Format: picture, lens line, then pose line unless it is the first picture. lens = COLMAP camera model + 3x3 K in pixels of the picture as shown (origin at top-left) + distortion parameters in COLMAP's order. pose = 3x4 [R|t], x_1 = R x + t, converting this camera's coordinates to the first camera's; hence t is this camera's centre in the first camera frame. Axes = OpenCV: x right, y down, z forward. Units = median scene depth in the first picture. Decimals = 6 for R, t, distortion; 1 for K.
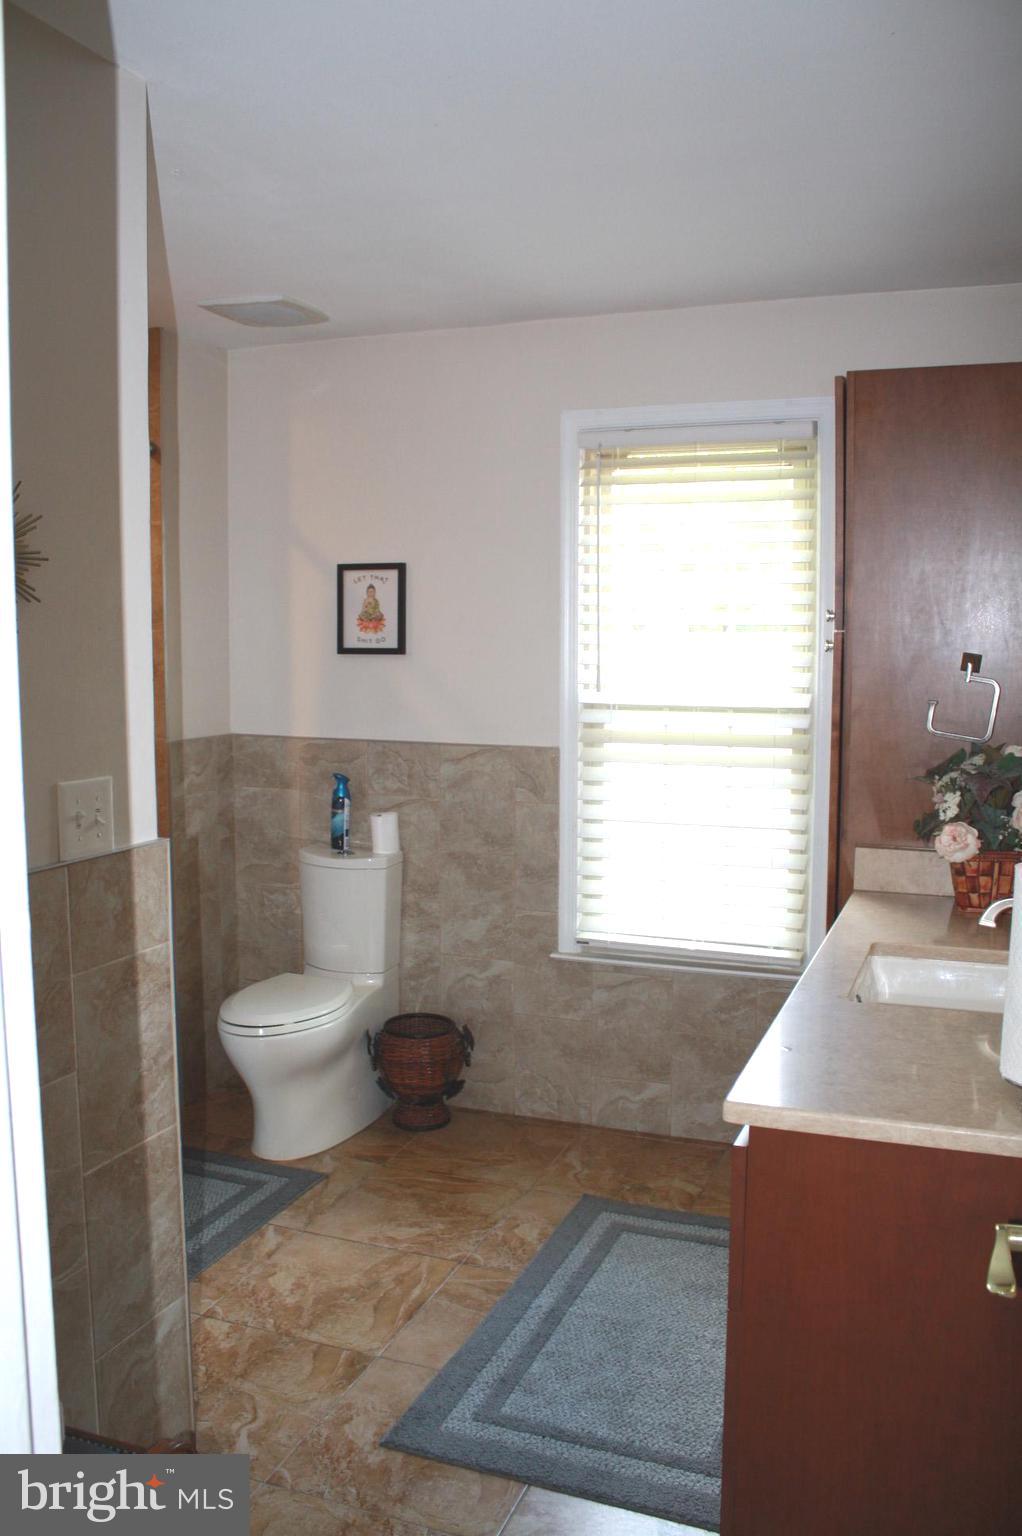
lens RADIAL K [[1296.5, 0, 511.0], [0, 1296.5, 768.0], [0, 0, 1]] dist [-0.192360, 0.196363]
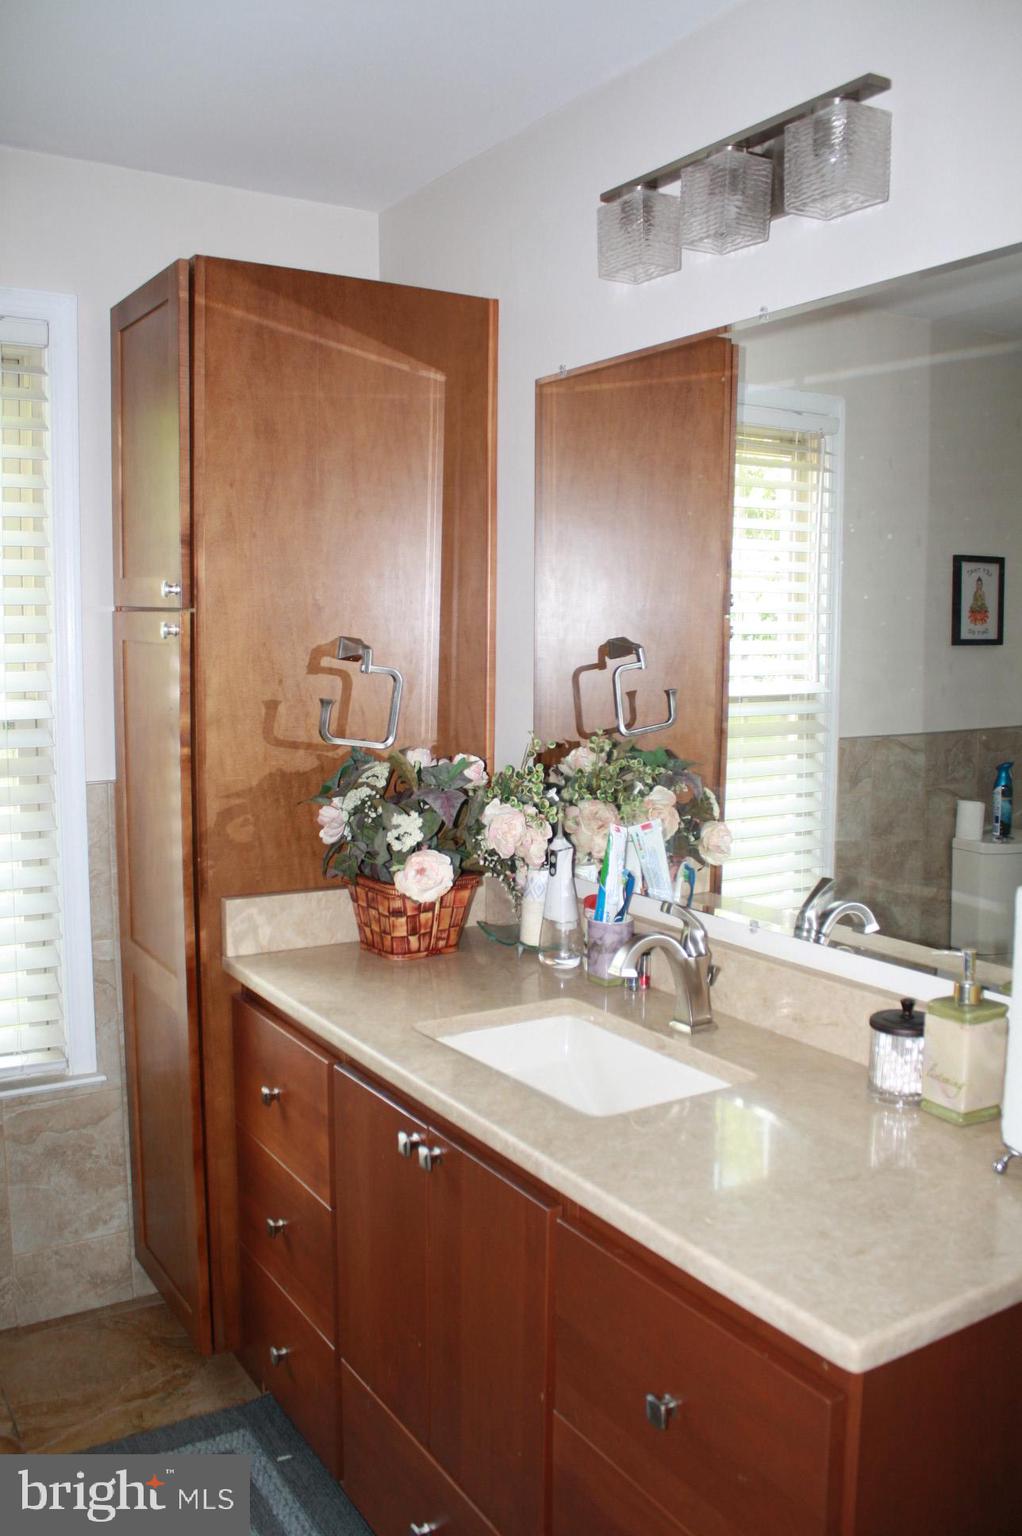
lens RADIAL K [[1296.5, 0, 511.0], [0, 1296.5, 768.0], [0, 0, 1]] dist [-0.192360, 0.196363]
pose [[0.597856, -0.094517, 0.796012, -0.228542], [0.088716, 0.994726, 0.051481, -0.040832], [-0.796680, 0.039841, 0.603087, 0.431872]]
